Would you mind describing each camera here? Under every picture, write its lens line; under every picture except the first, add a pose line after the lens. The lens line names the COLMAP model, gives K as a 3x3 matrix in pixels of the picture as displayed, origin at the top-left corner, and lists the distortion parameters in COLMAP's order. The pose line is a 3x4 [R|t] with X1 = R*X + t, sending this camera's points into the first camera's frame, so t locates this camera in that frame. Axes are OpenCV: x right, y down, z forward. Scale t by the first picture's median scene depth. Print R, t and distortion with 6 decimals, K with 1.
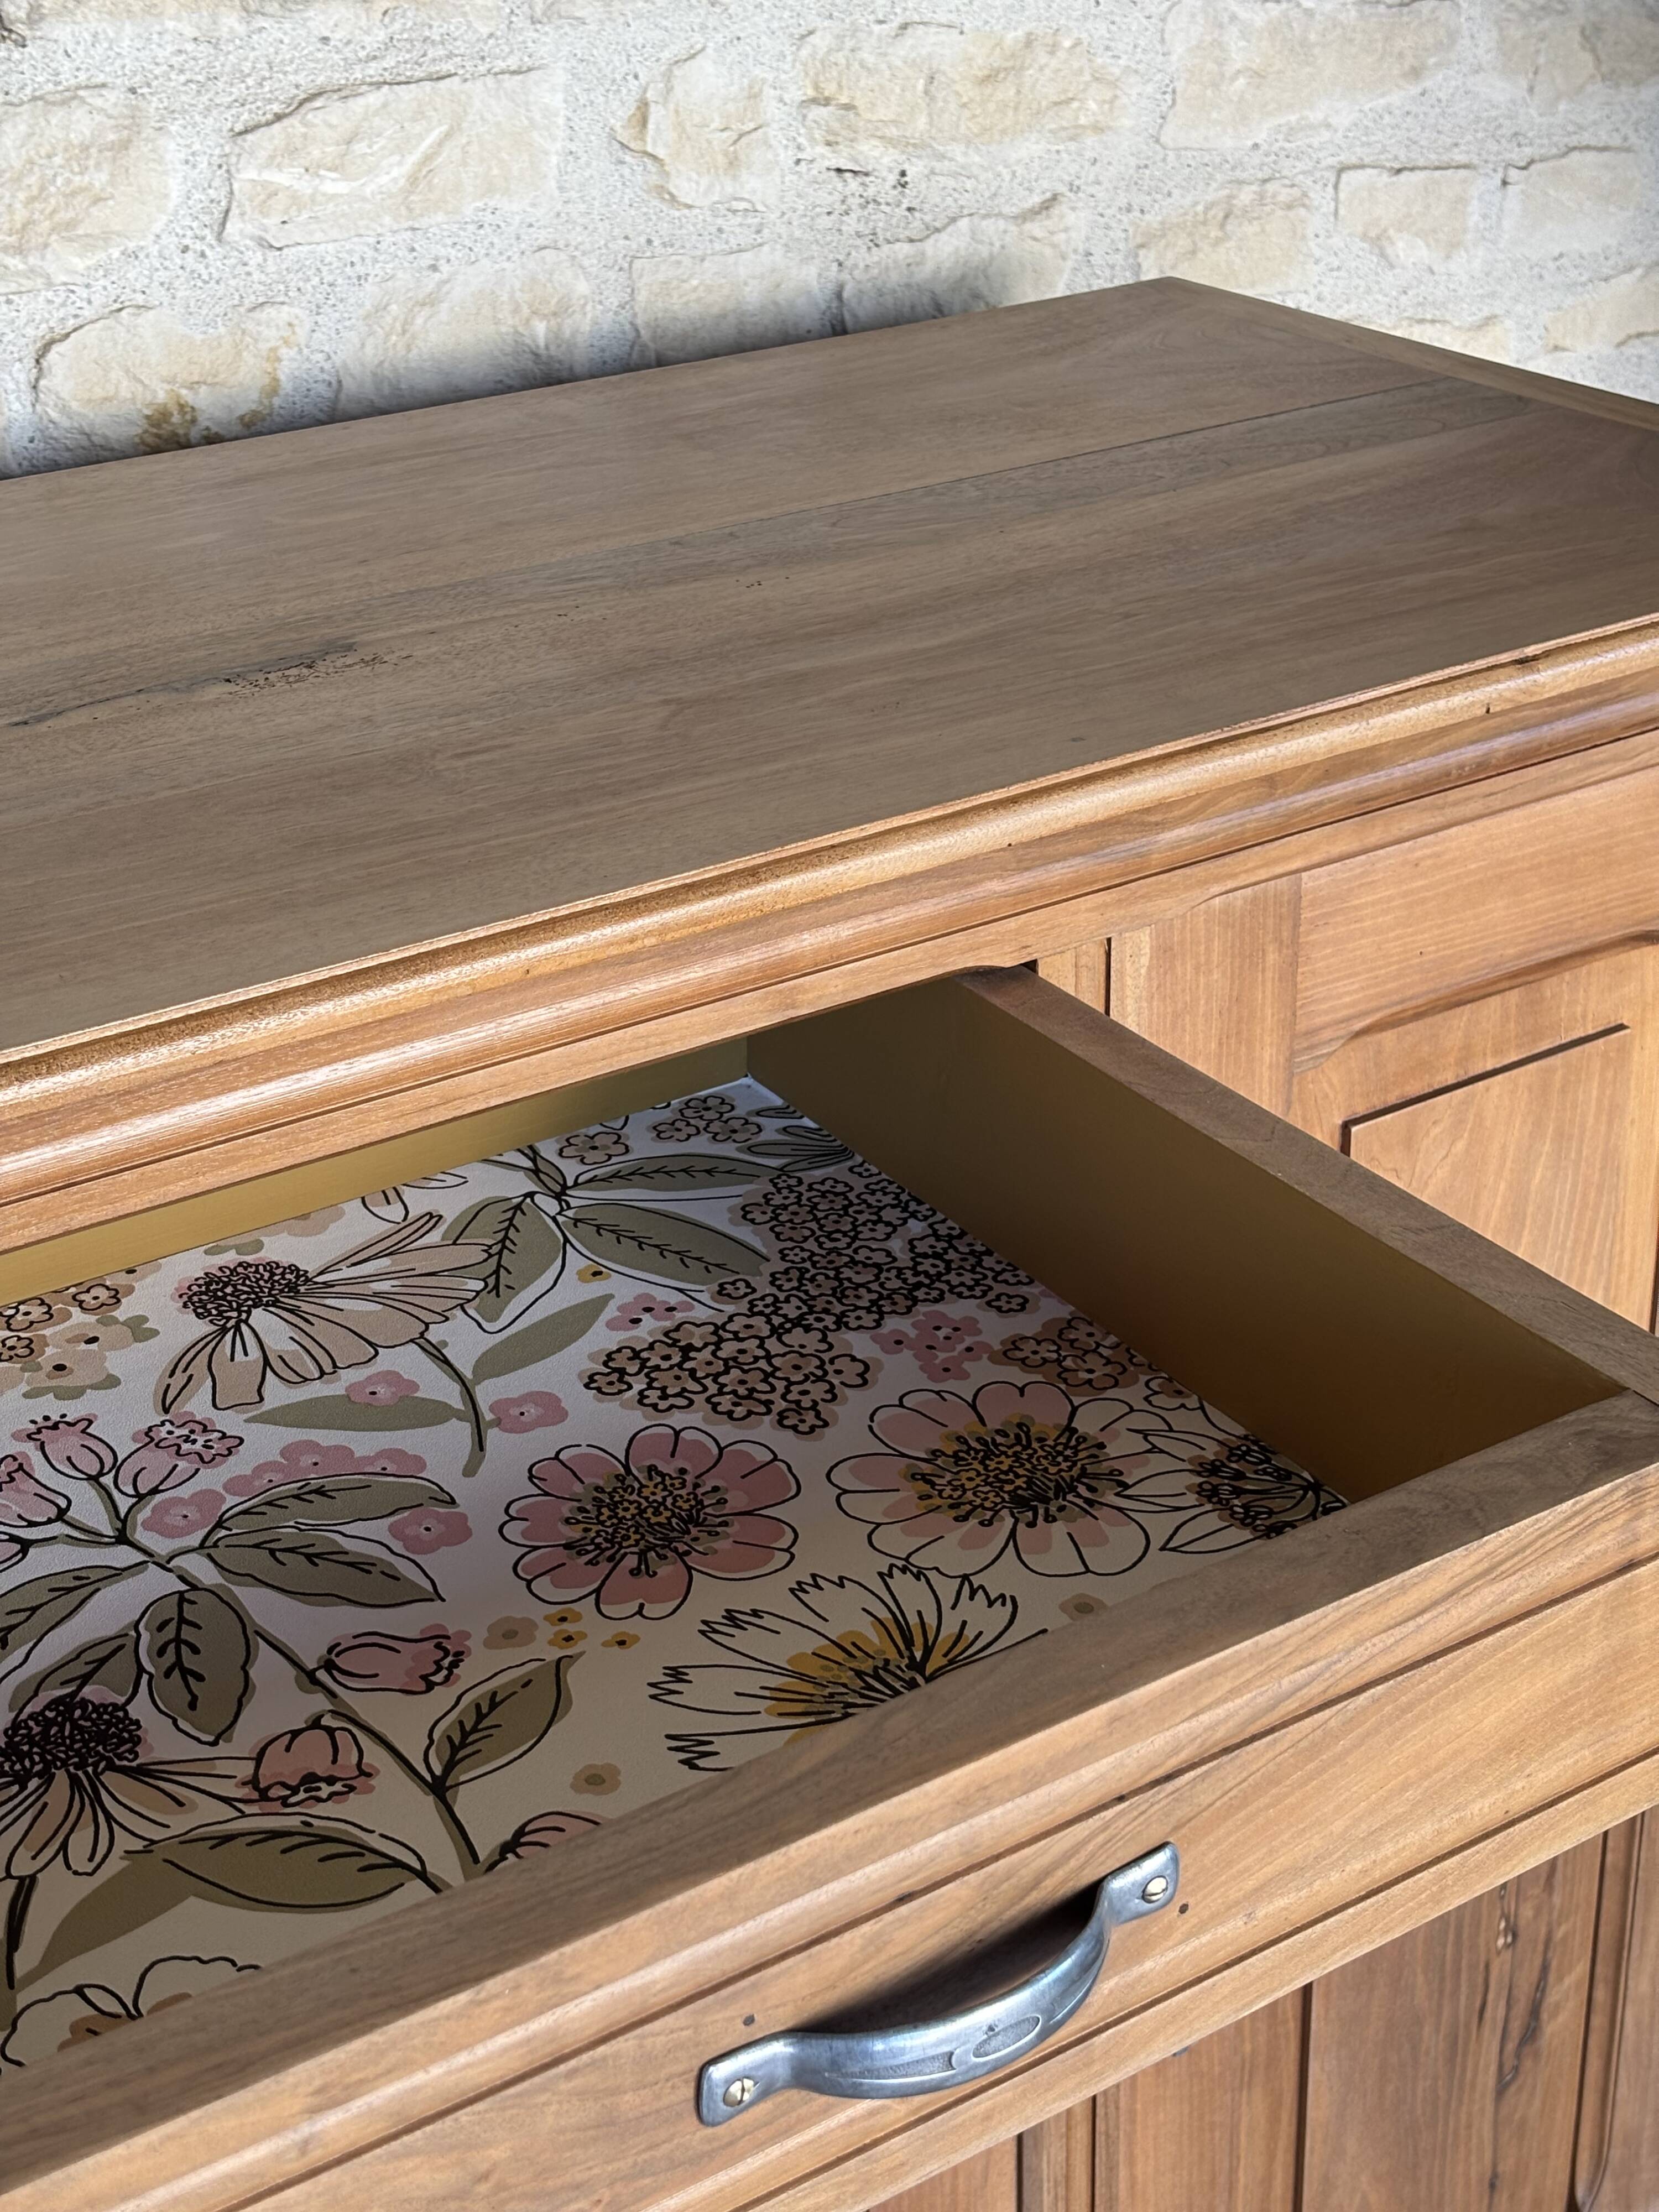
lens RADIAL K [[3330.4, 0, 829.5], [0, 3330.4, 1106.0], [0, 0, 1]] dist [0.267818, -1.080470]
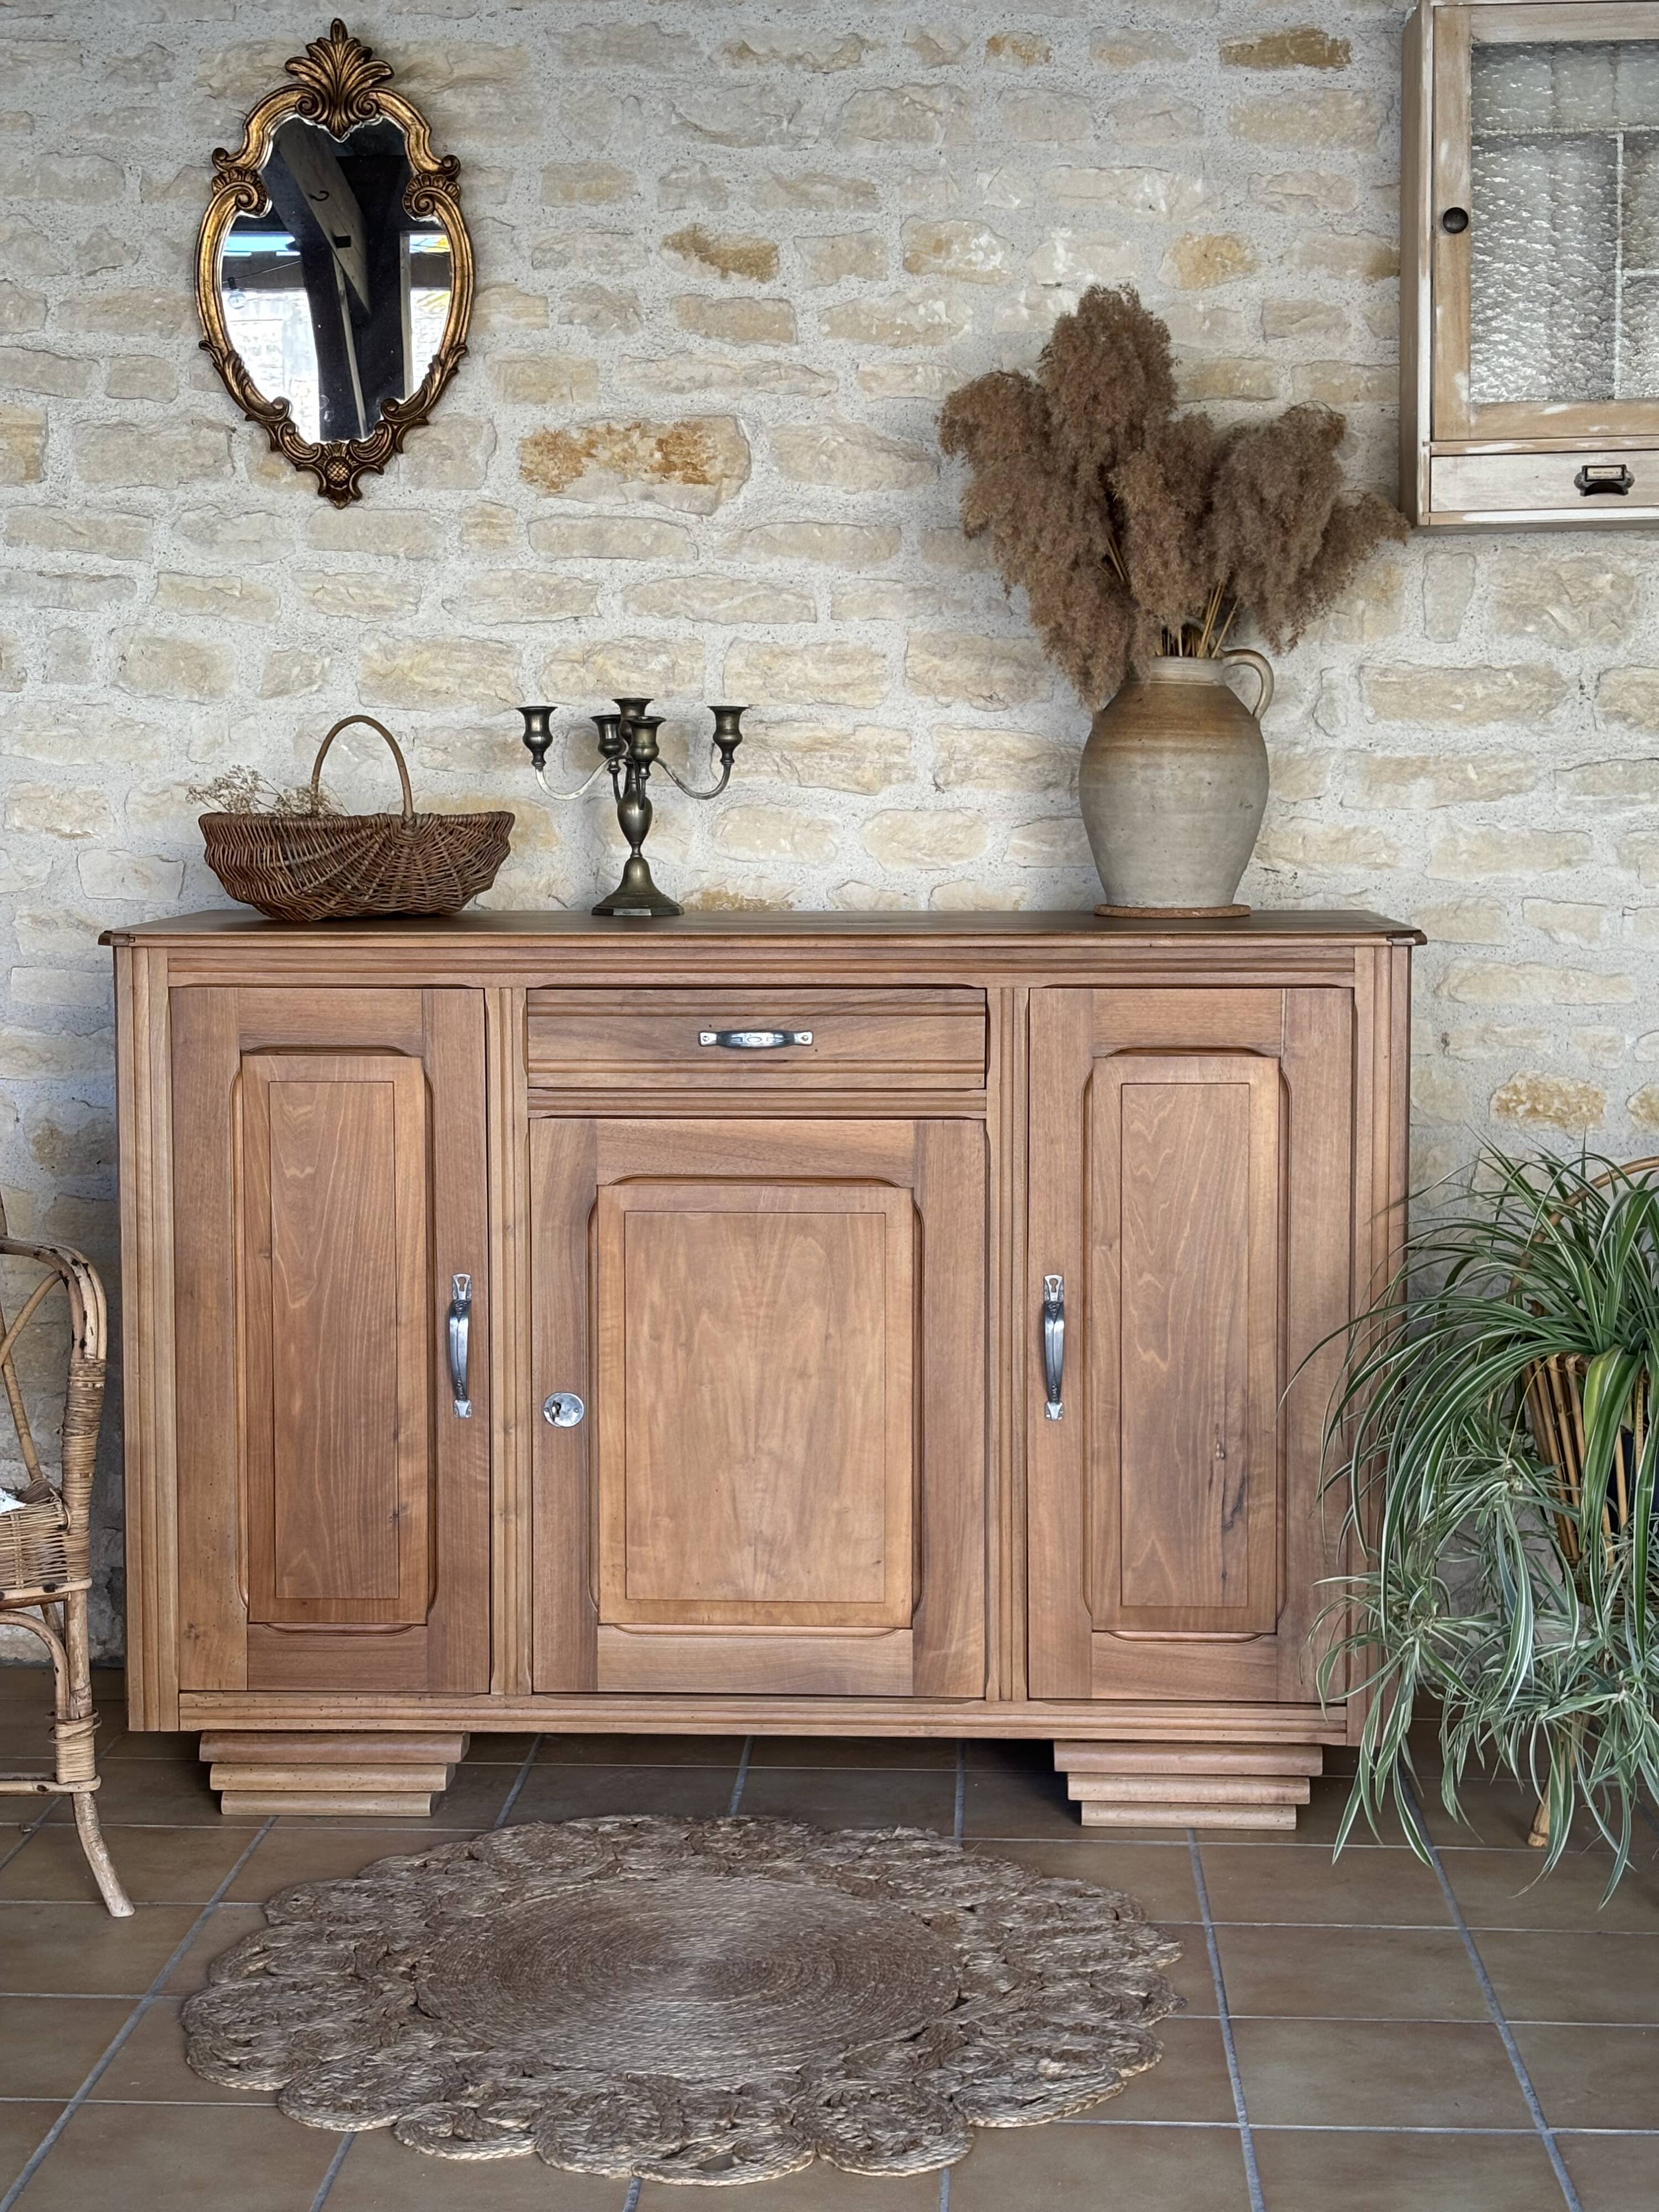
lens RADIAL K [[3316.9, 0, 824.5], [0, 3316.9, 1092.3], [0, 0, 1]] dist [0.297493, -1.316407]
pose [[0.794671, 0.072190, -0.602732, 1.438123], [-0.276111, 0.927234, -0.252982, 0.696684], [0.540611, 0.367459, 0.756779, -1.186323]]
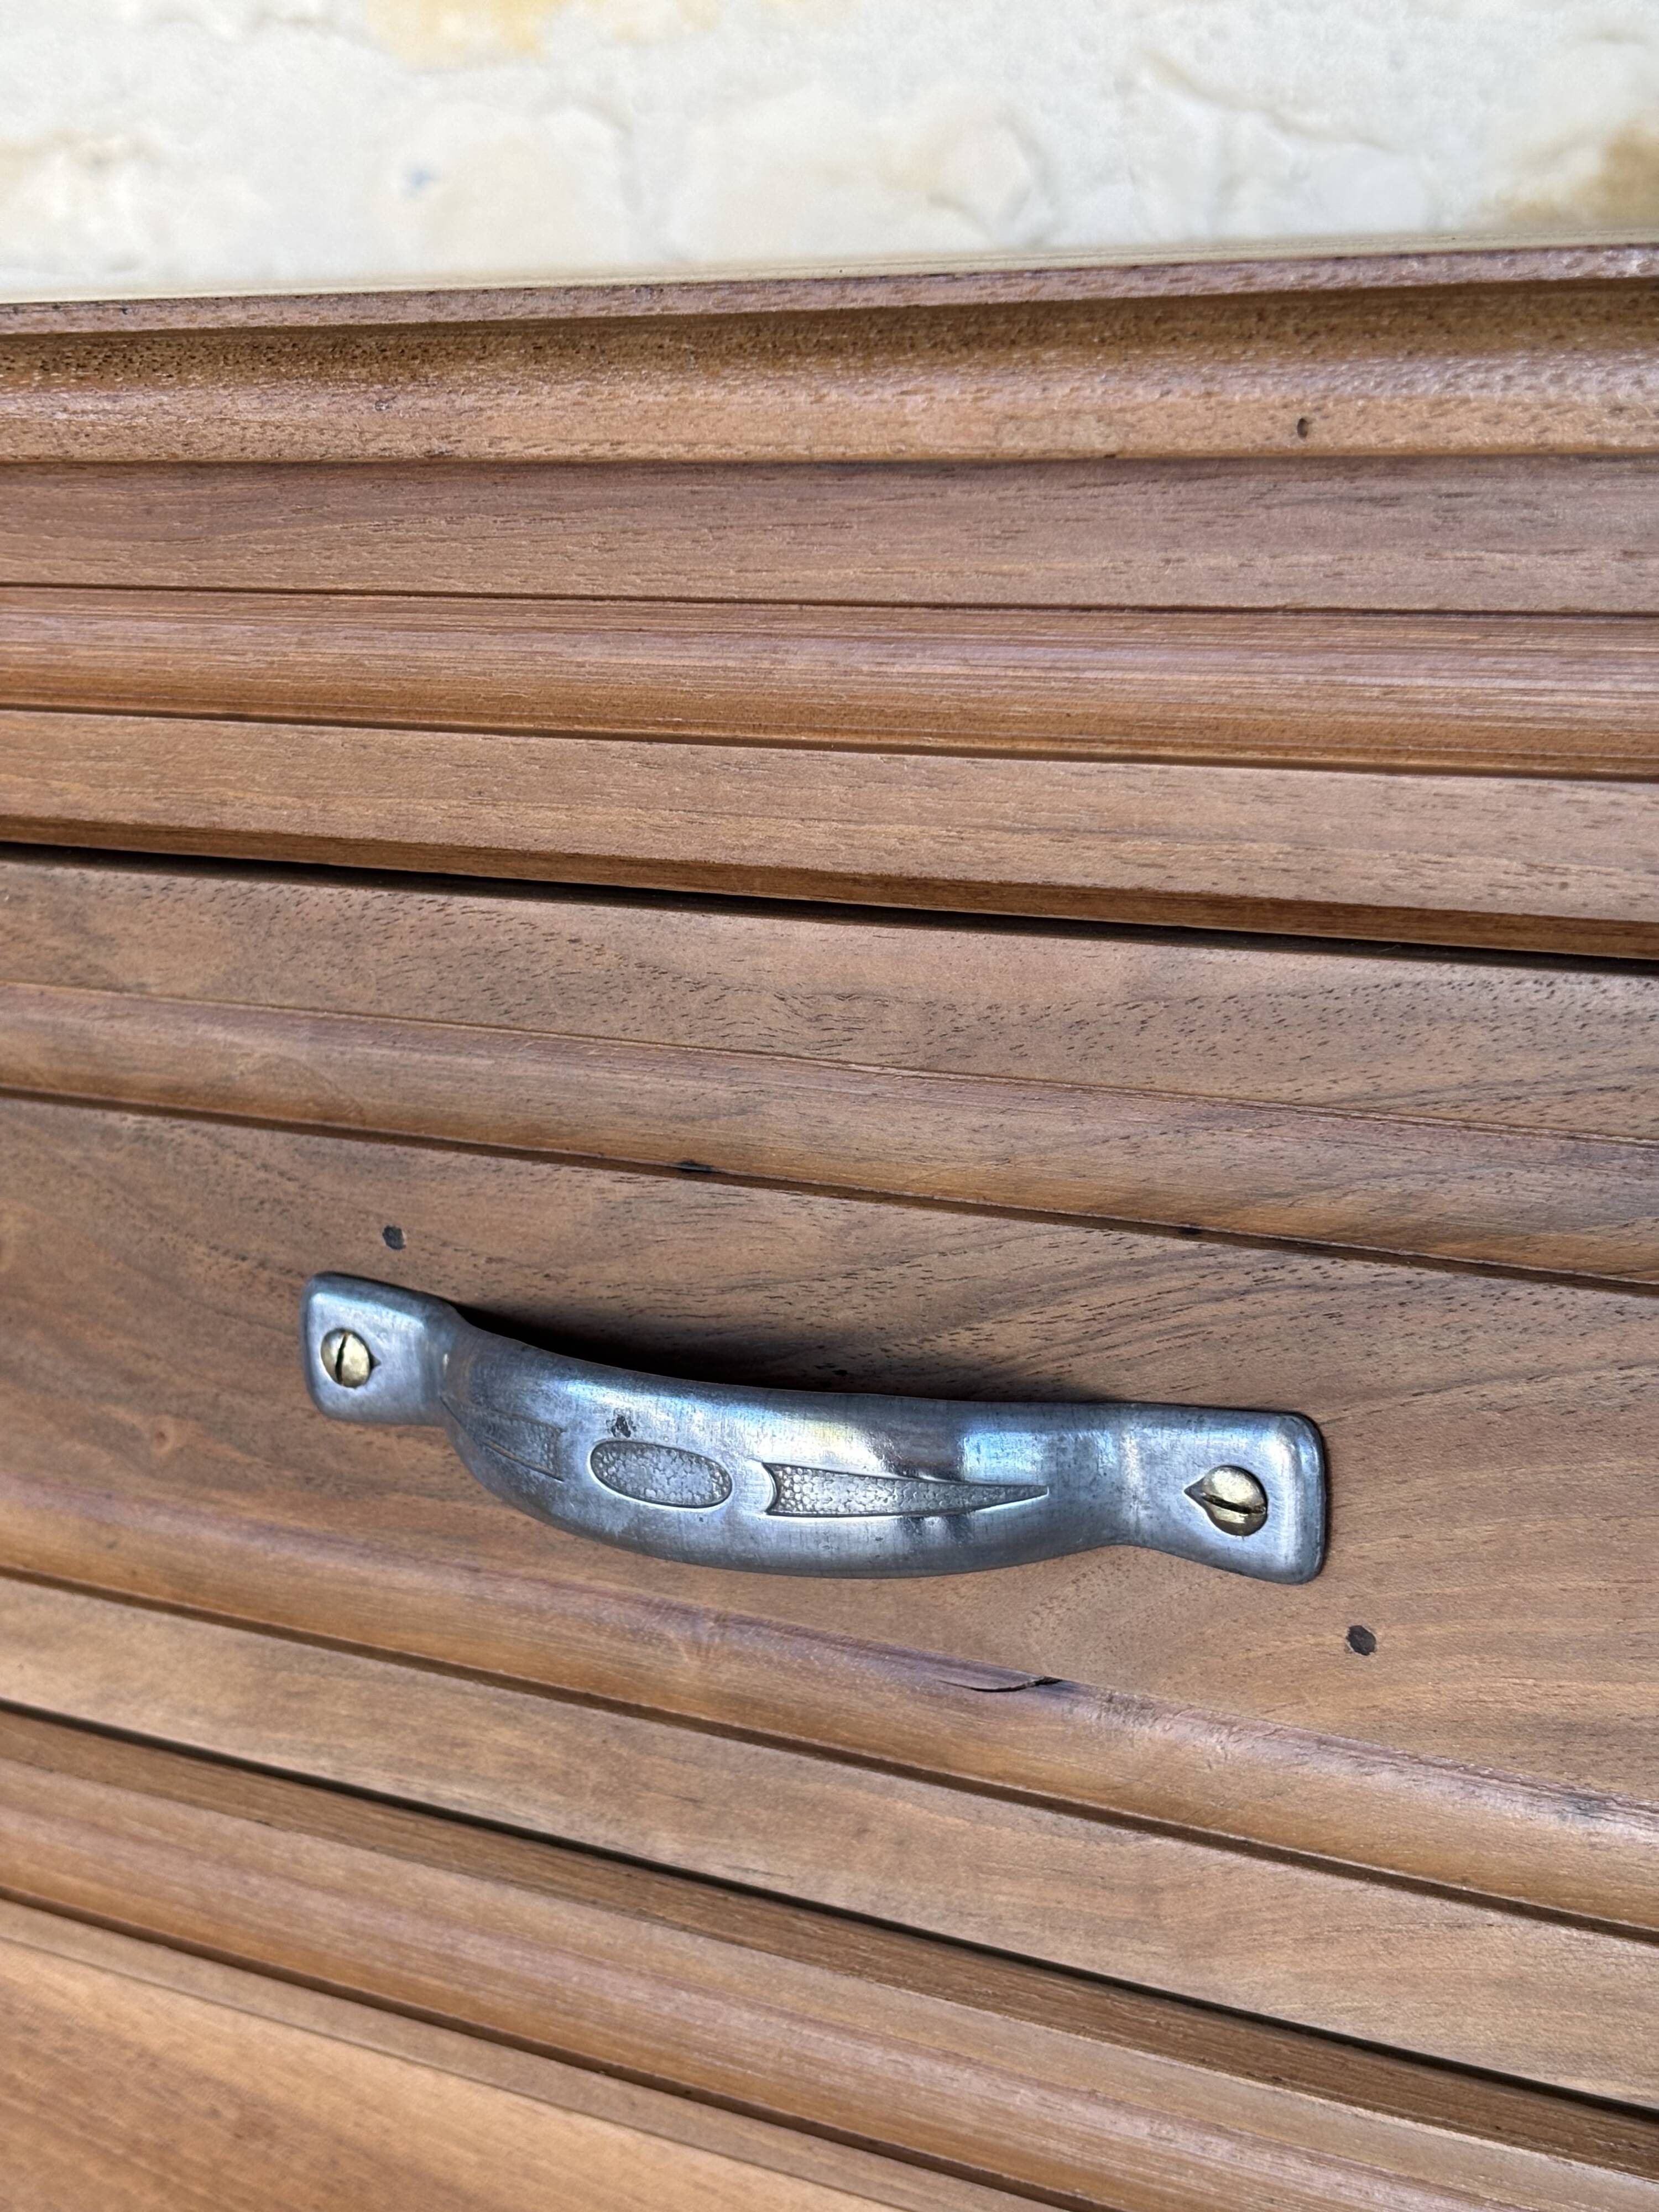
lens RADIAL K [[3330.4, 0, 829.5], [0, 3330.4, 1106.0], [0, 0, 1]] dist [0.267818, -1.080470]
pose [[0.413730, 0.220648, -0.883256, 0.112068], [-0.372737, 0.926198, 0.056781, 0.011138], [0.830599, 0.305730, 0.465440, 0.529807]]
